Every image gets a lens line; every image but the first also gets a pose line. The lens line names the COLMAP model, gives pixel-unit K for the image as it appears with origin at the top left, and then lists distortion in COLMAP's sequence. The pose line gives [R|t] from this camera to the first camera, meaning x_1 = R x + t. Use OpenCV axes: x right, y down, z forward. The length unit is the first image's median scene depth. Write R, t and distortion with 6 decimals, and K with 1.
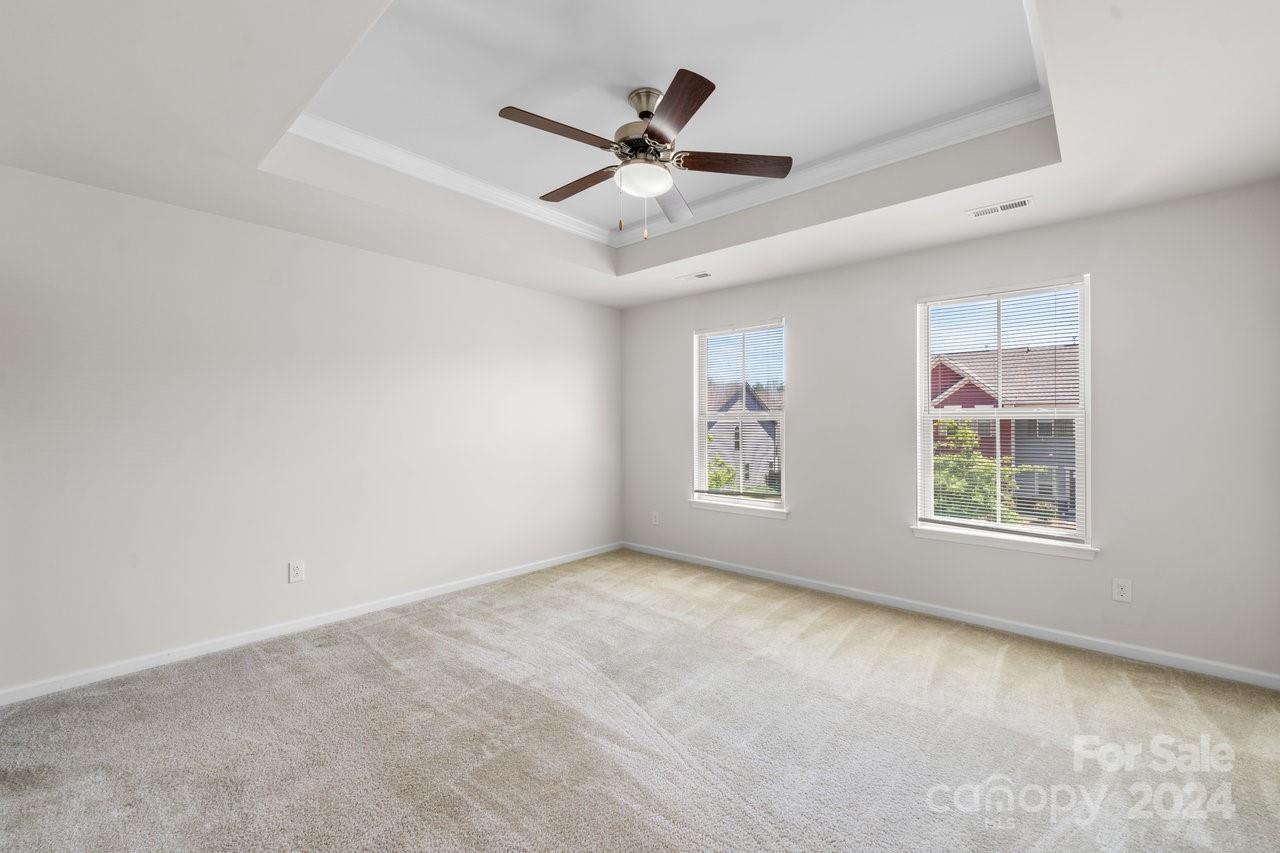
lens RADIAL K [[515.1, 0, 640.7], [0, 515.1, 430.8], [0, 0, 1]] dist [-0.000142, -0.000081]
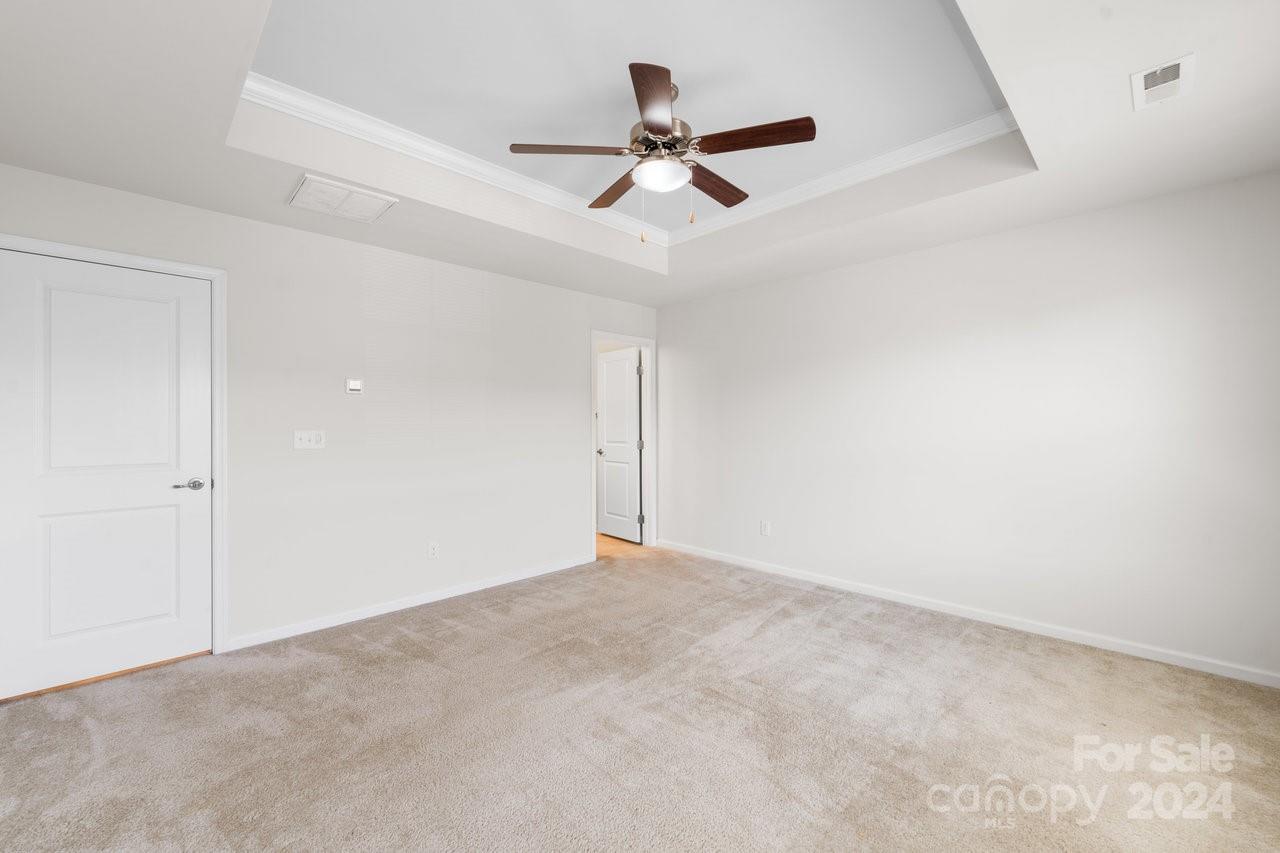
lens RADIAL K [[515.1, 0, 640.7], [0, 515.1, 430.8], [0, 0, 1]] dist [-0.000142, -0.000081]
pose [[-0.068799, 0.004997, -0.997618, 0.707501], [-0.014755, 0.999873, 0.006026, 0.017779], [0.997521, 0.015135, -0.068717, 0.766736]]
